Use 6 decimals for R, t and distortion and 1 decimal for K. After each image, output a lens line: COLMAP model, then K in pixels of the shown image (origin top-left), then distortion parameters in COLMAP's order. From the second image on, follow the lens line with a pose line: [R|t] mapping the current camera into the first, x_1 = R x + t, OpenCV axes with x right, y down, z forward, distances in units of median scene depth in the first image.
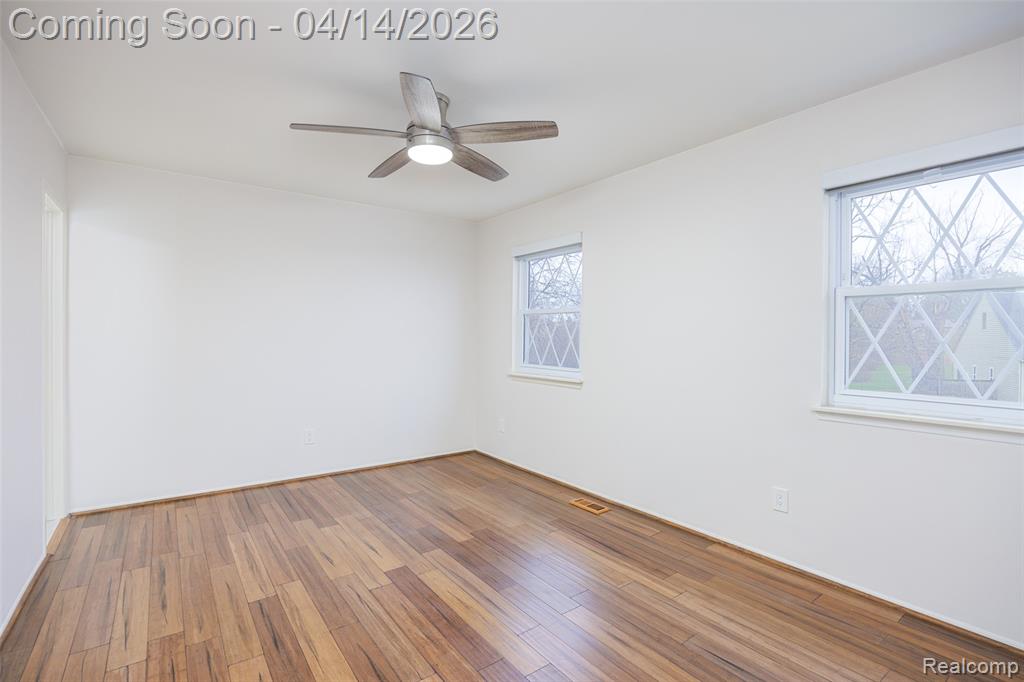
lens RADIAL K [[503.9, 0, 512.0], [0, 503.9, 341.0], [0, 0, 1]] dist [0.000109, -0.000006]
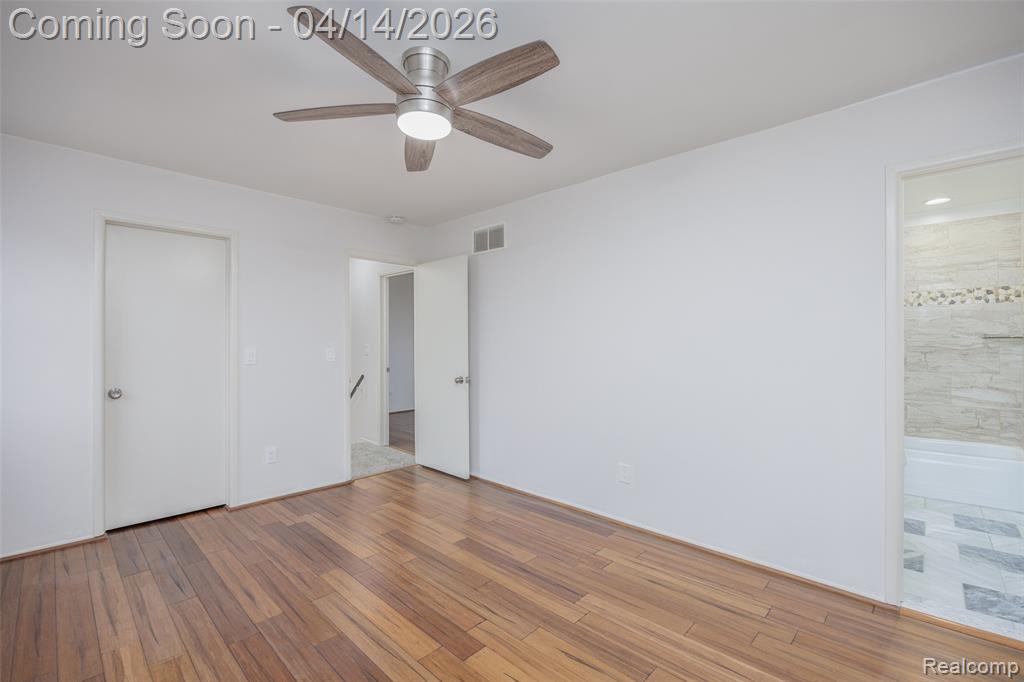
lens RADIAL K [[446.5, 0, 512.0], [0, 446.5, 341.0], [0, 0, 1]] dist [0.000489, 0.000049]
pose [[-0.984007, -0.000725, -0.178131, -0.189529], [-0.001402, 0.999992, 0.003674, -0.020519], [0.178127, 0.003865, -0.984000, 1.879374]]
